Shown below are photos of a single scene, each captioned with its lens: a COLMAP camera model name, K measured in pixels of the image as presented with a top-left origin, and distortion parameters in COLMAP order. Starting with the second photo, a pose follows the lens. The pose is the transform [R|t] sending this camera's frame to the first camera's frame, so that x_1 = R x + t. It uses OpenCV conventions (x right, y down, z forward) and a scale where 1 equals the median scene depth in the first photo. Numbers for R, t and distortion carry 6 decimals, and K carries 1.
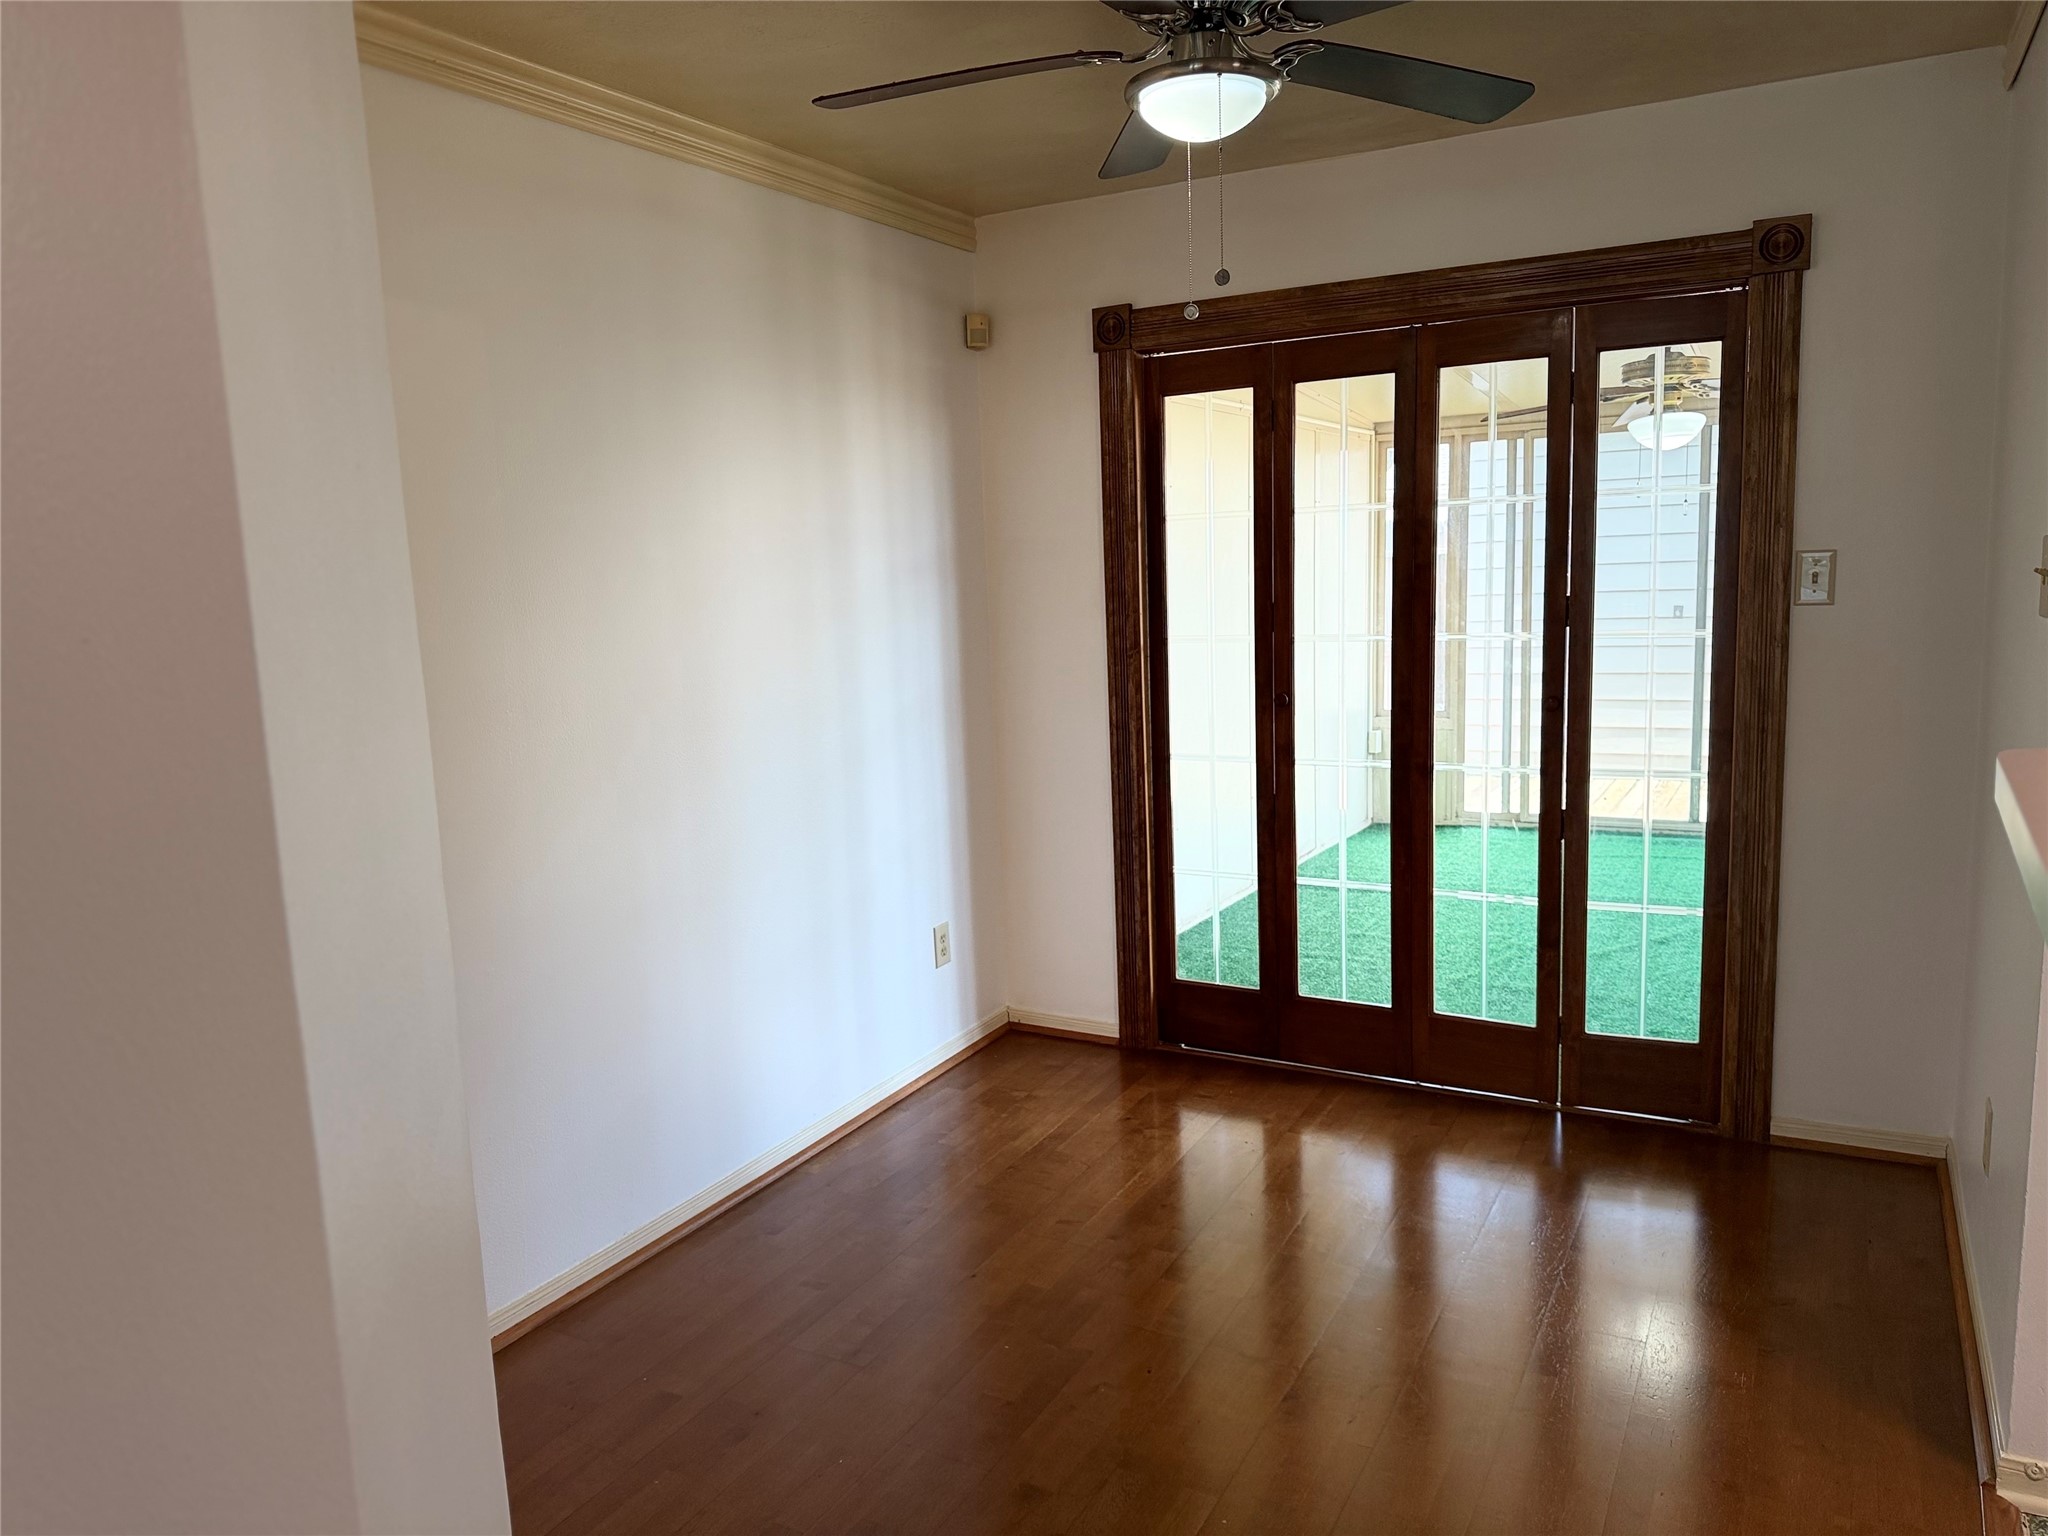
lens RADIAL K [[1446.4, 0, 1003.5], [0, 1446.4, 767.8], [0, 0, 1]] dist [0.043720, -0.053429]
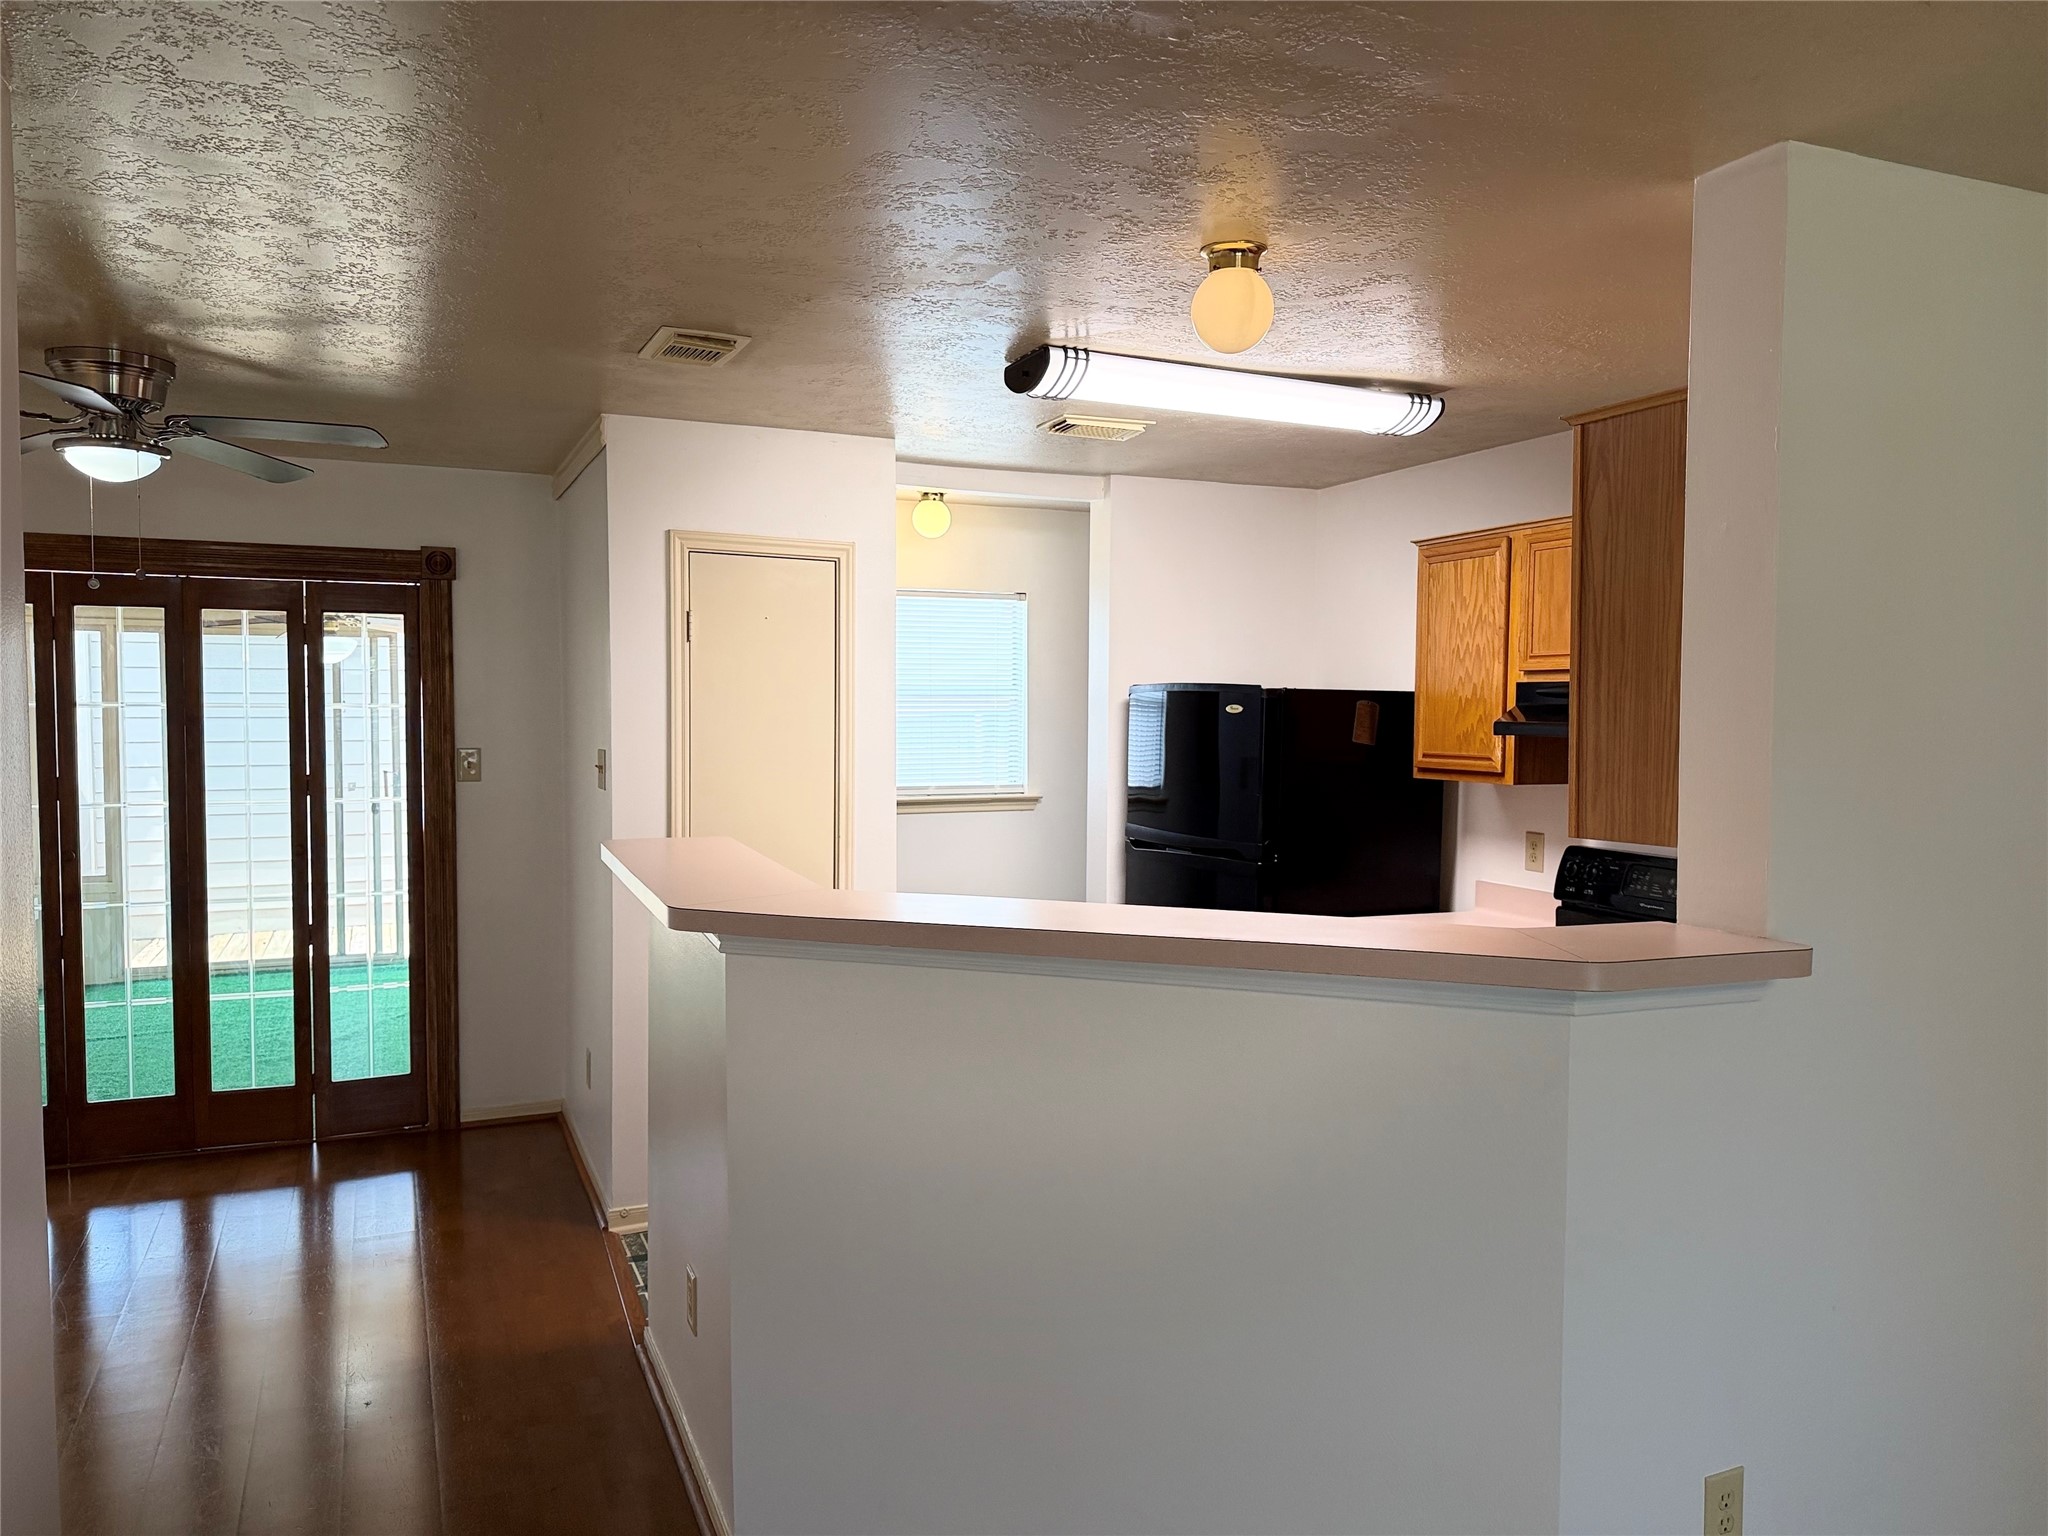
lens RADIAL K [[1446.4, 0, 1007.9], [0, 1446.4, 785.1], [0, 0, 1]] dist [0.043720, -0.053429]
pose [[0.603849, -0.007357, 0.797065, -0.325840], [0.078670, 0.995625, -0.050411, 0.018289], [-0.793207, 0.093146, 0.601786, -0.394004]]
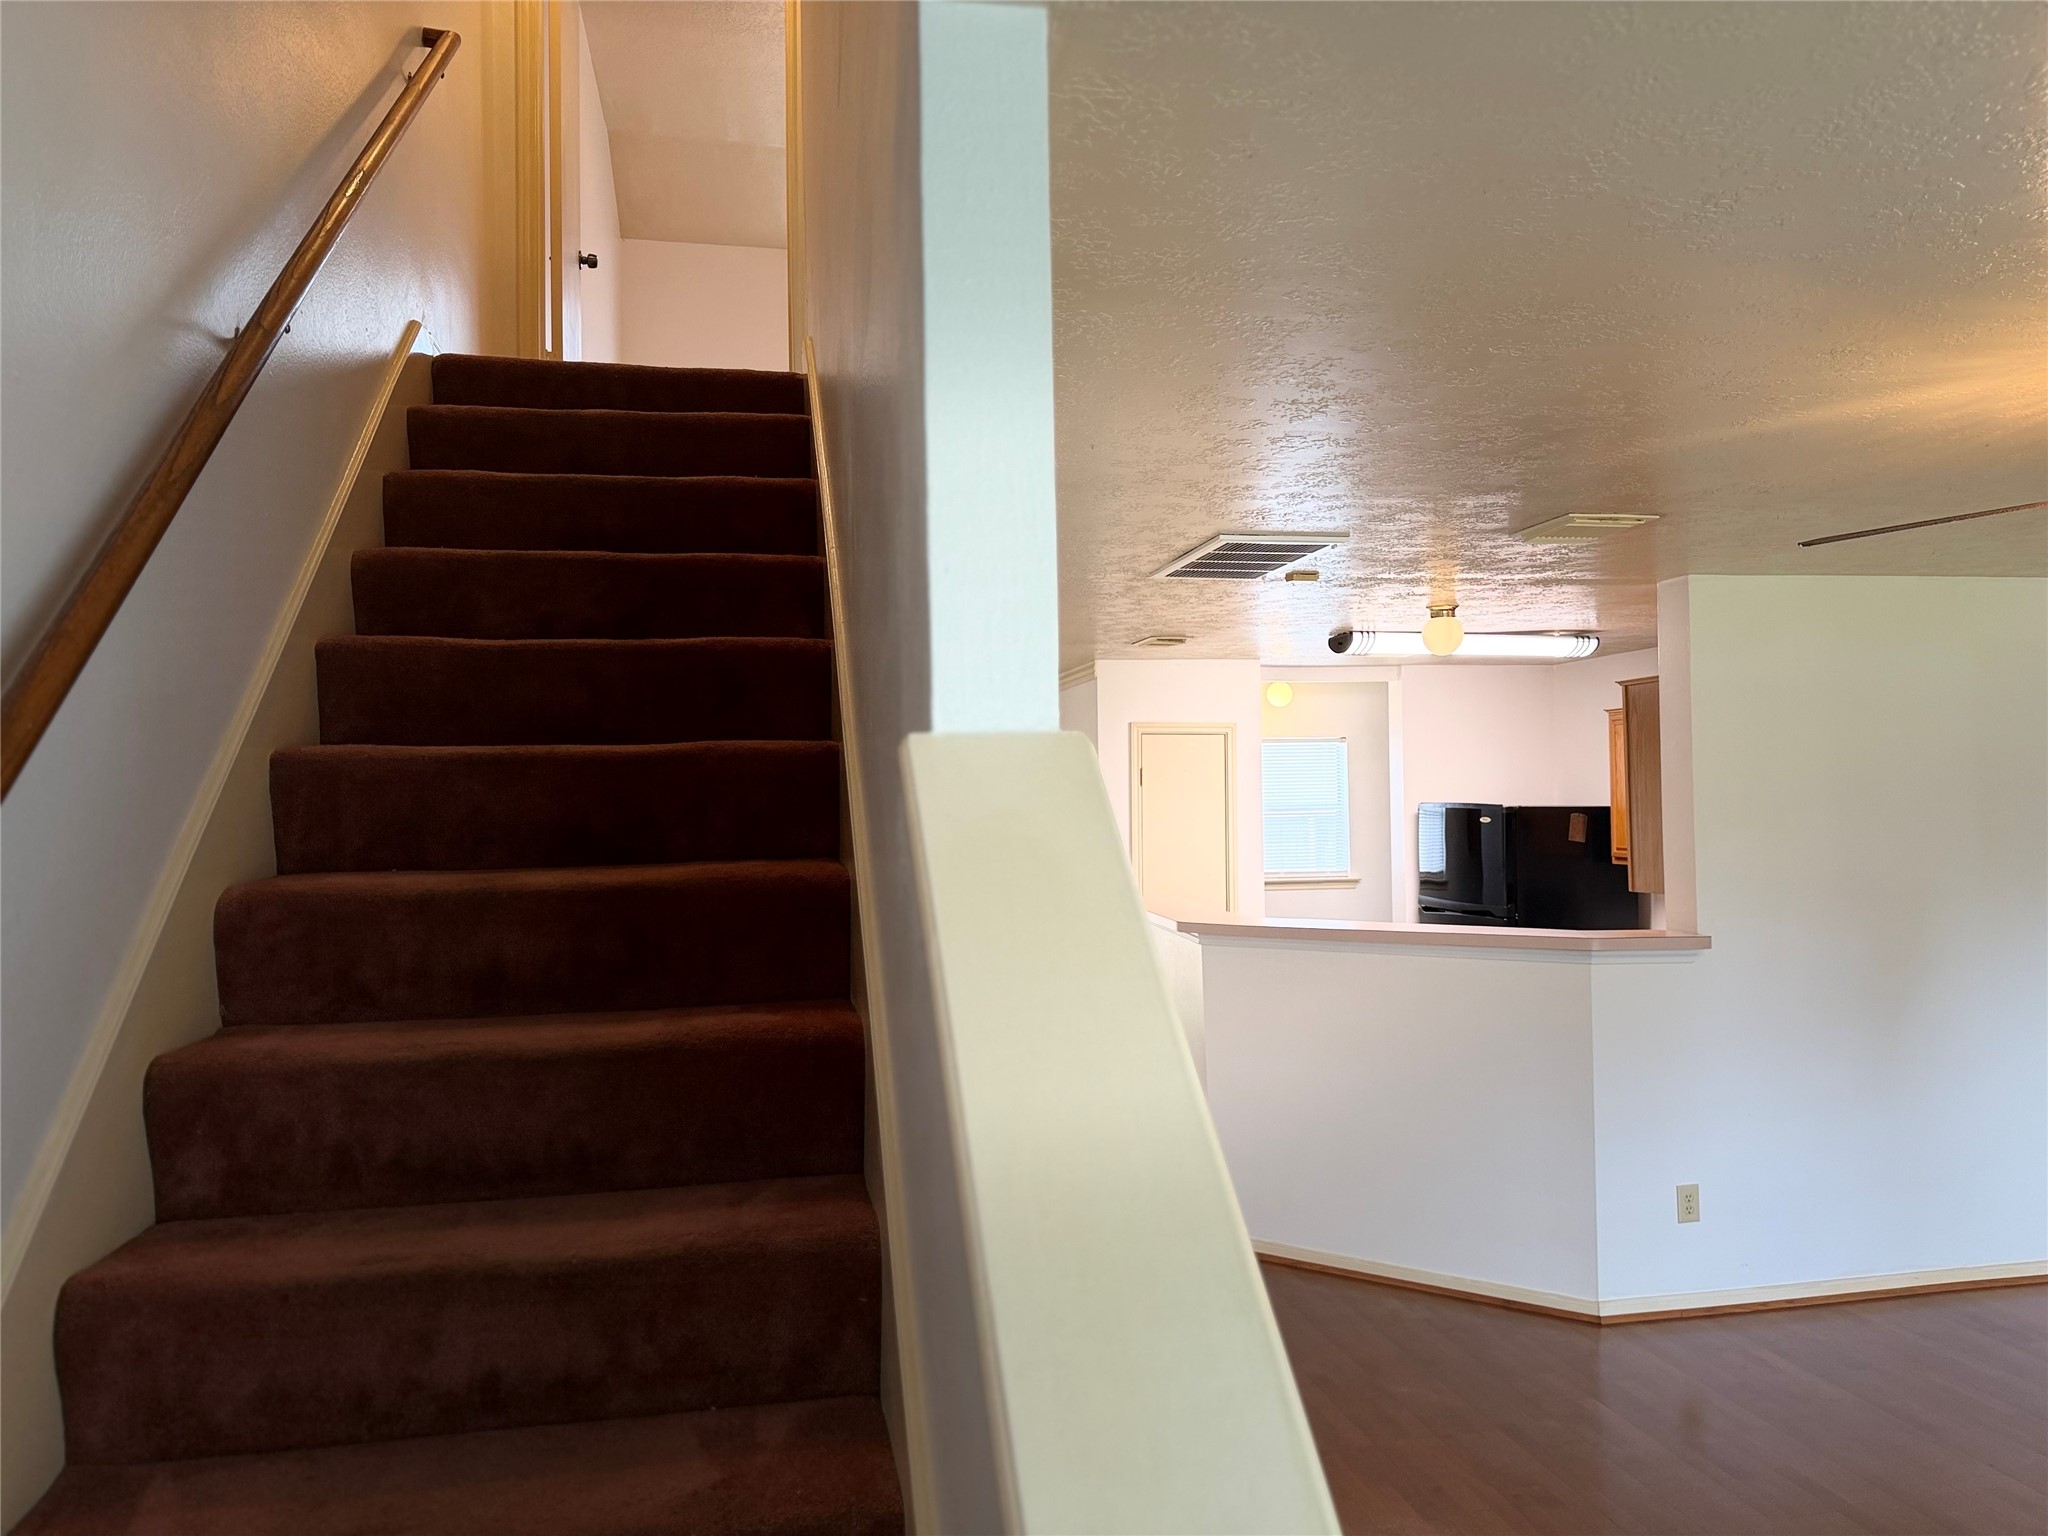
lens RADIAL K [[1446.4, 0, 985.0], [0, 1446.4, 791.4], [0, 0, 1]] dist [0.043720, -0.053429]
pose [[0.775046, 0.027316, 0.631314, -0.967630], [0.070726, 0.989038, -0.129622, 0.072742], [-0.627934, 0.145113, 0.764618, -0.880456]]
